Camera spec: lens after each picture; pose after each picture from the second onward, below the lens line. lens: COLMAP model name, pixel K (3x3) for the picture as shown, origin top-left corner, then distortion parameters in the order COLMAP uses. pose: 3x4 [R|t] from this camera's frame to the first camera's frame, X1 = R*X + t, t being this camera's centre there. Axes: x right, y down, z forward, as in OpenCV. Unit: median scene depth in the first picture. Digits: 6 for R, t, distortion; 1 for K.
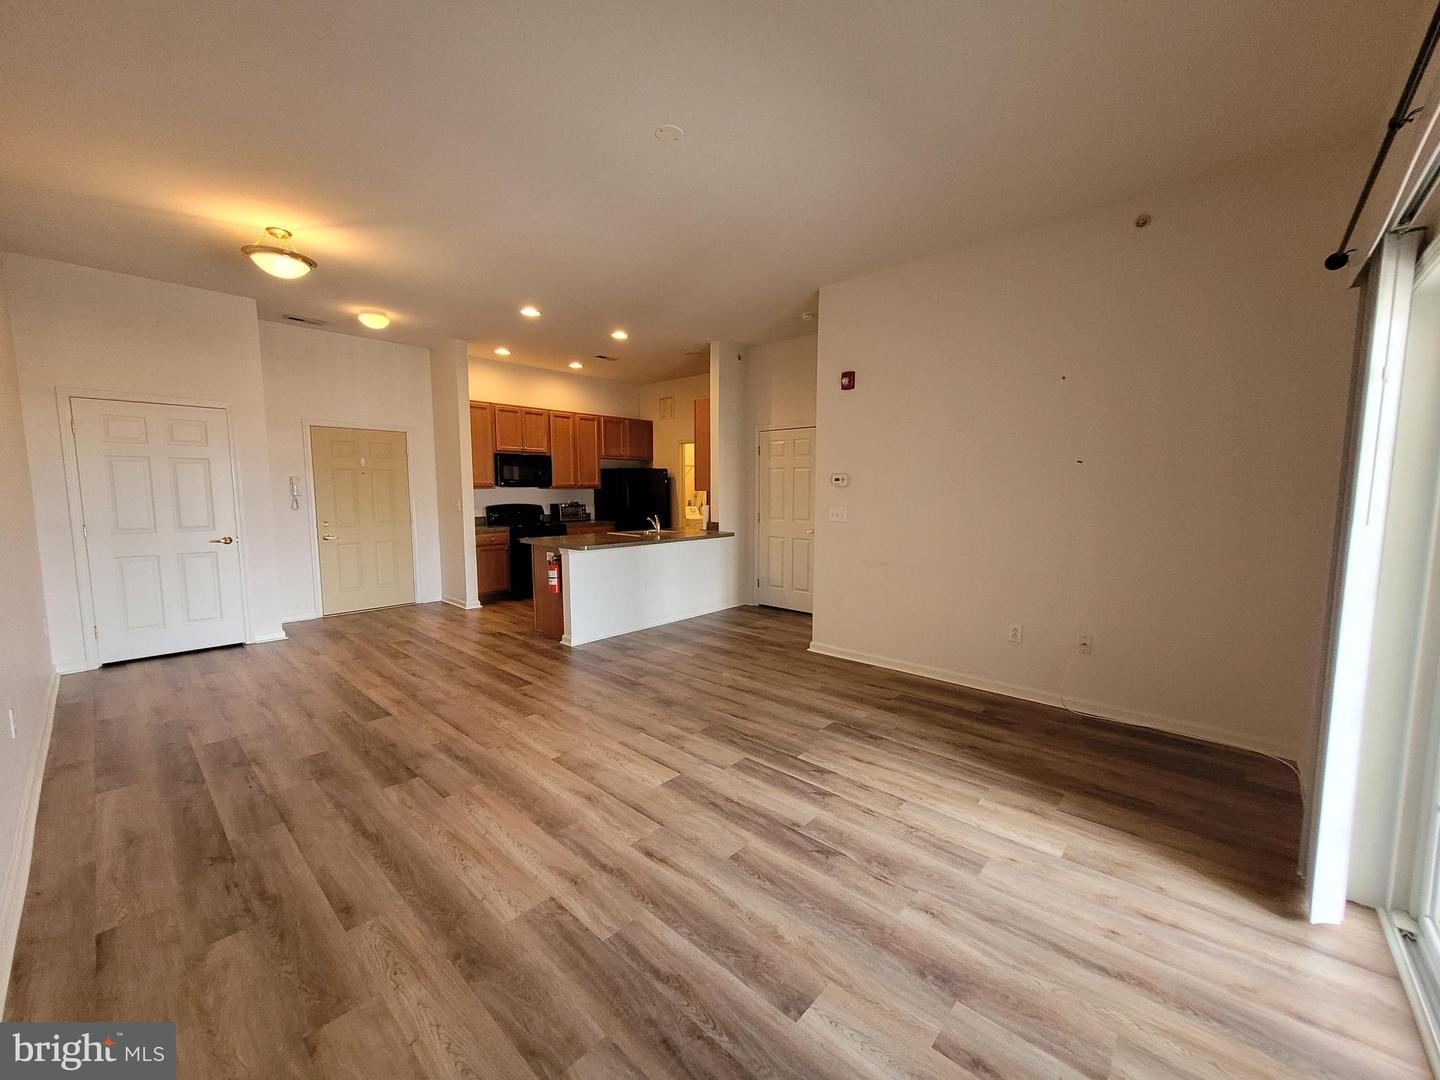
lens RADIAL K [[563.4, 0, 726.1], [0, 563.4, 537.9], [0, 0, 1]] dist [0.008423, -0.001546]
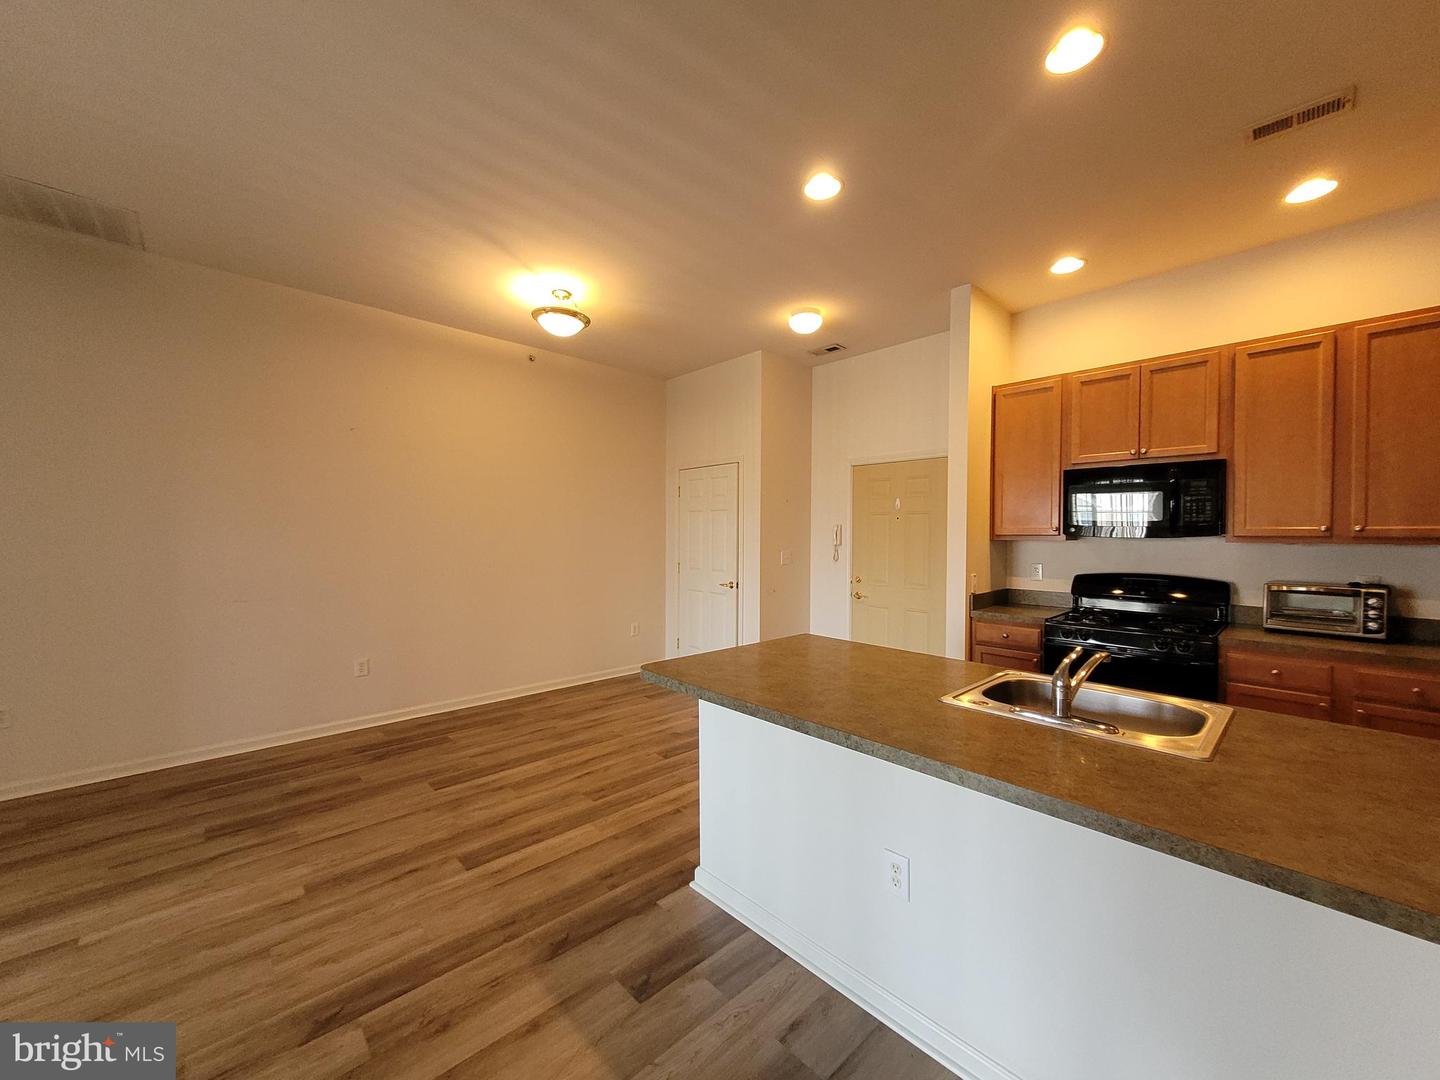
lens RADIAL K [[563.4, 0, 723.4], [0, 563.4, 539.5], [0, 0, 1]] dist [0.008423, -0.001546]
pose [[-0.082351, 0.007496, -0.996575, 0.214075], [-0.096952, 0.995168, 0.015497, -0.115069], [0.991876, 0.097896, -0.081226, 1.288145]]
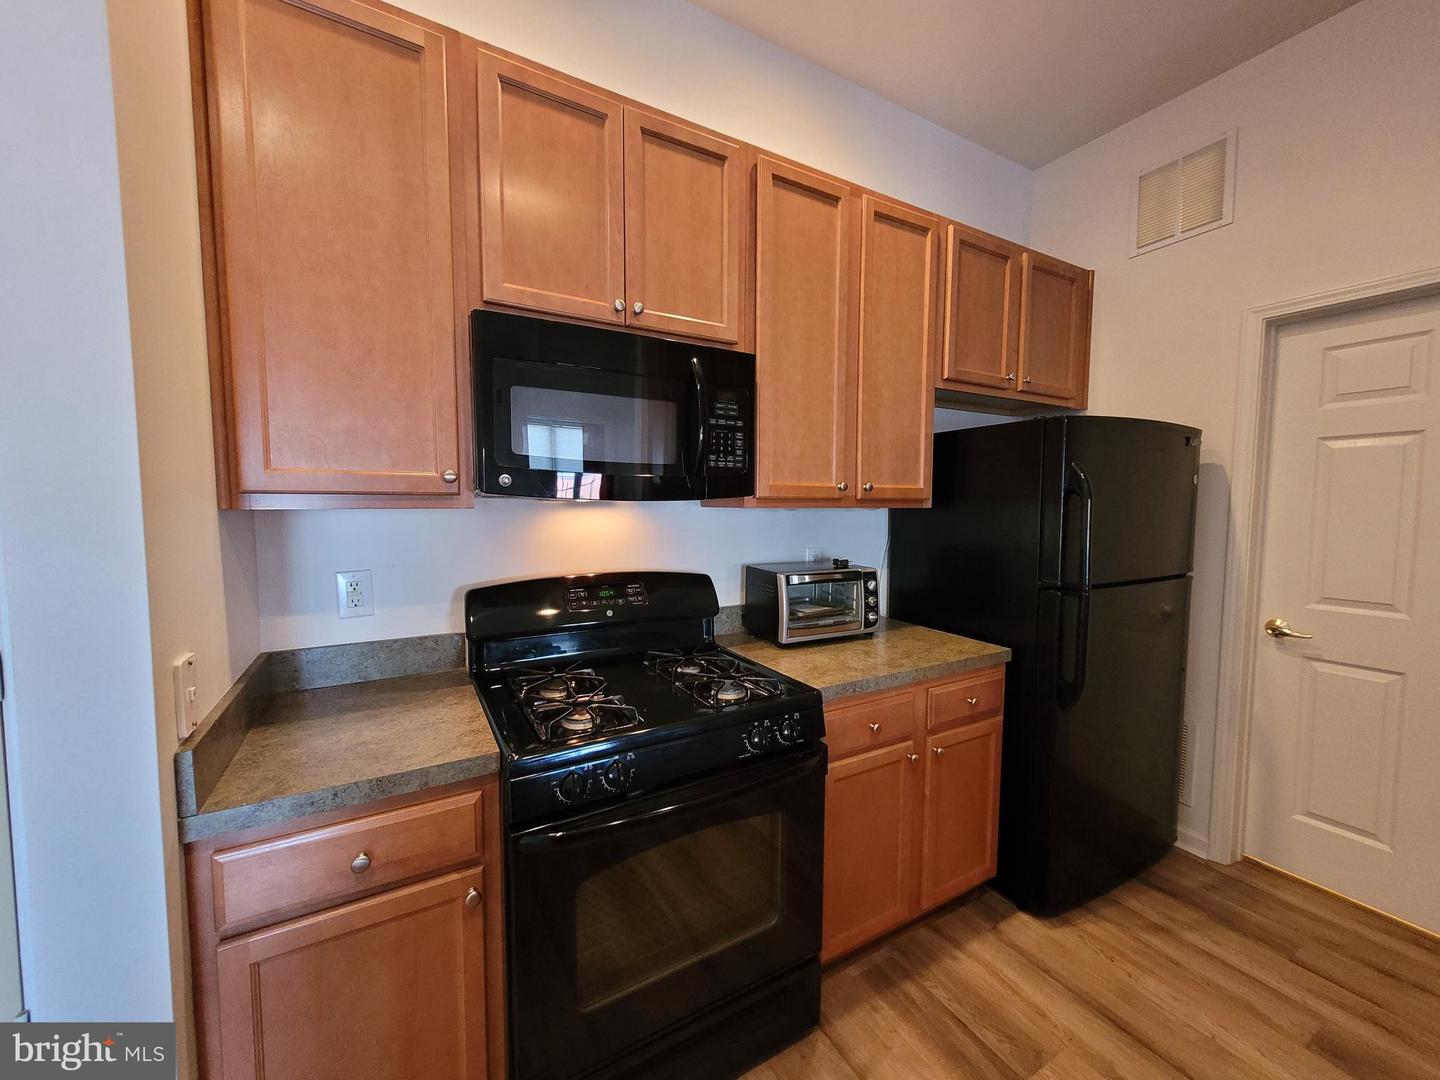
lens RADIAL K [[563.4, 0, 721.1], [0, 563.4, 541.0], [0, 0, 1]] dist [0.008423, -0.001546]
pose [[0.950117, 0.022650, -0.311071, -0.475737], [-0.030447, 0.999332, -0.020232, -0.130326], [0.310405, 0.028694, 0.950171, 1.480115]]
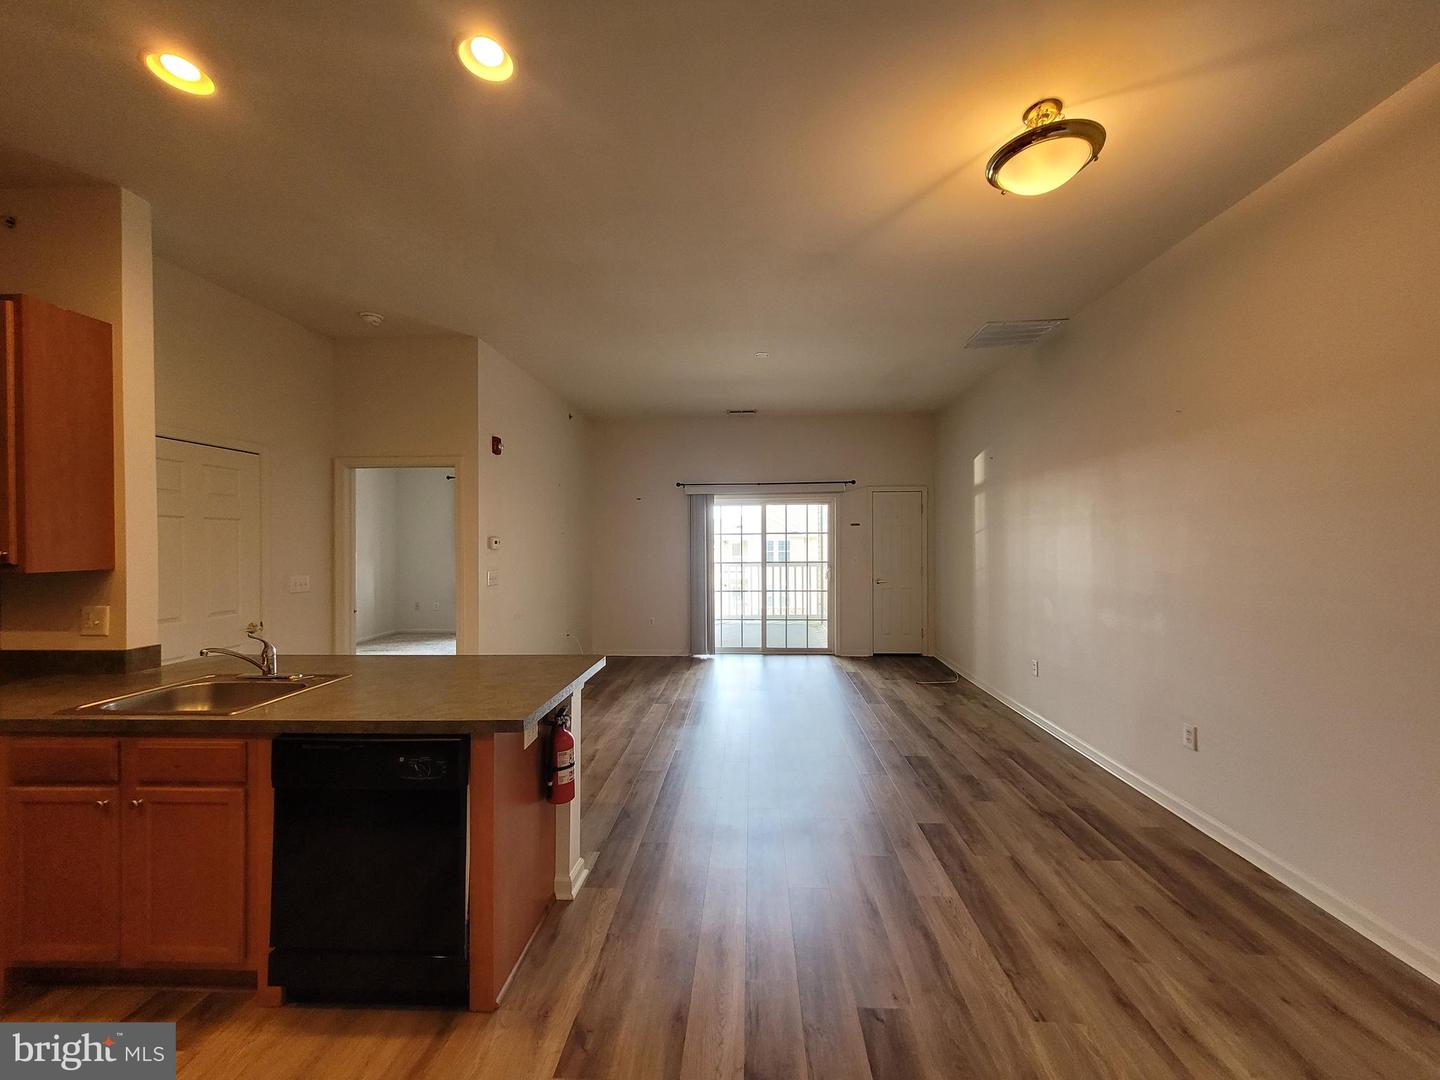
lens RADIAL K [[563.4, 0, 726.4], [0, 563.4, 540.8], [0, 0, 1]] dist [0.008423, -0.001546]
pose [[-0.633071, 0.004702, 0.774080, -0.924054], [0.076679, 0.995444, 0.056664, -0.148308], [-0.770287, 0.095228, -0.630547, 1.484547]]
